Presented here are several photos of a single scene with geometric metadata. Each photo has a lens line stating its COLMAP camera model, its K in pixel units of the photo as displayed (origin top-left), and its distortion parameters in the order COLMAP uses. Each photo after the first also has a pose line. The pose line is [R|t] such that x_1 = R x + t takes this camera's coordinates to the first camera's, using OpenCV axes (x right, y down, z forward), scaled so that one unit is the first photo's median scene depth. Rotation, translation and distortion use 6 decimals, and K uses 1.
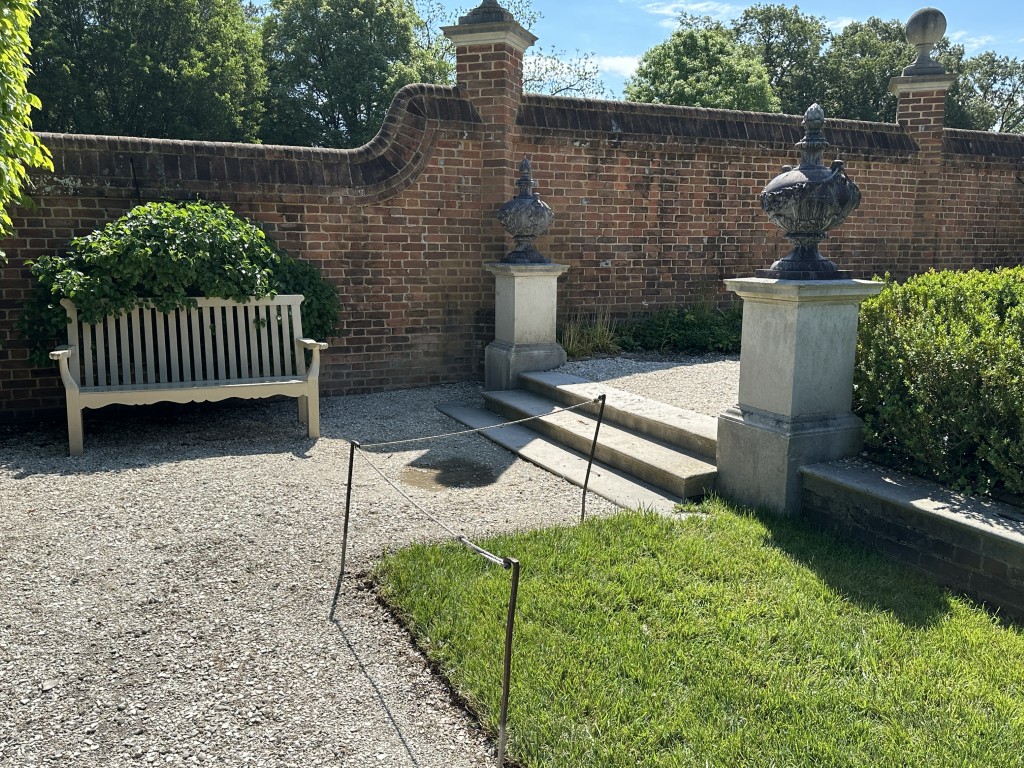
lens RADIAL K [[860.2, 0, 512.0], [0, 860.2, 384.0], [0, 0, 1]] dist [0.030761, -0.017634]
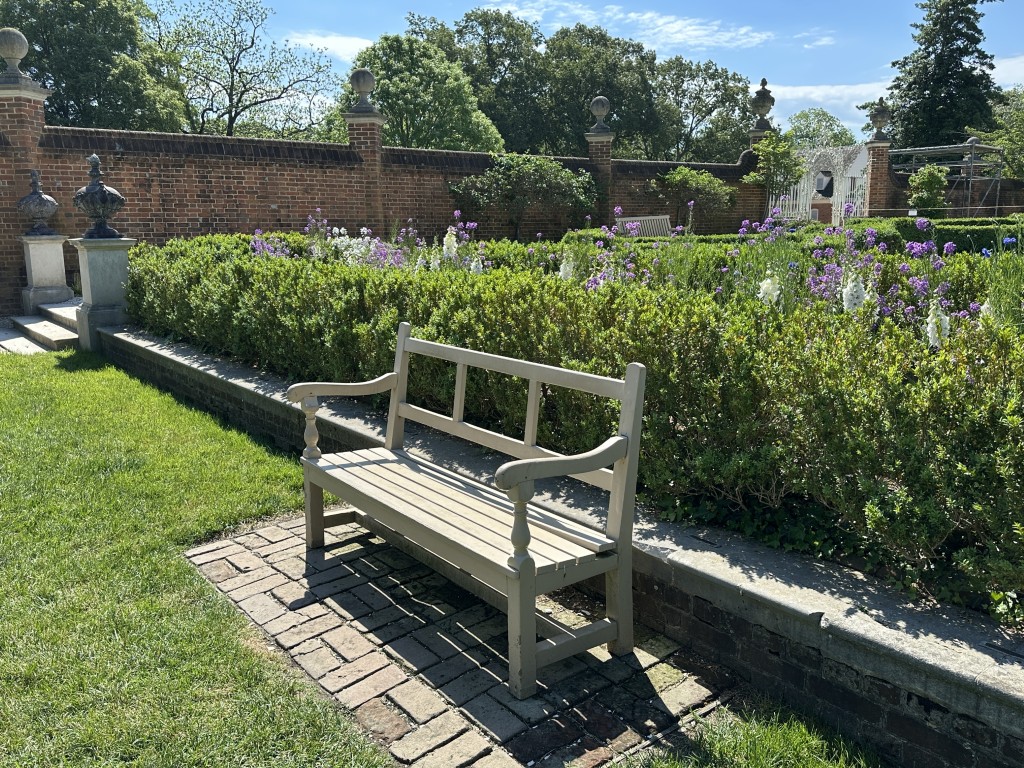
lens RADIAL K [[849.7, 0, 512.0], [0, 849.7, 384.0], [0, 0, 1]] dist [0.130752, -0.189776]
pose [[0.978853, -0.050724, 0.198175, 0.404898], [0.046457, 0.998579, 0.026125, 0.100754], [-0.199219, -0.016366, 0.979818, -0.570039]]
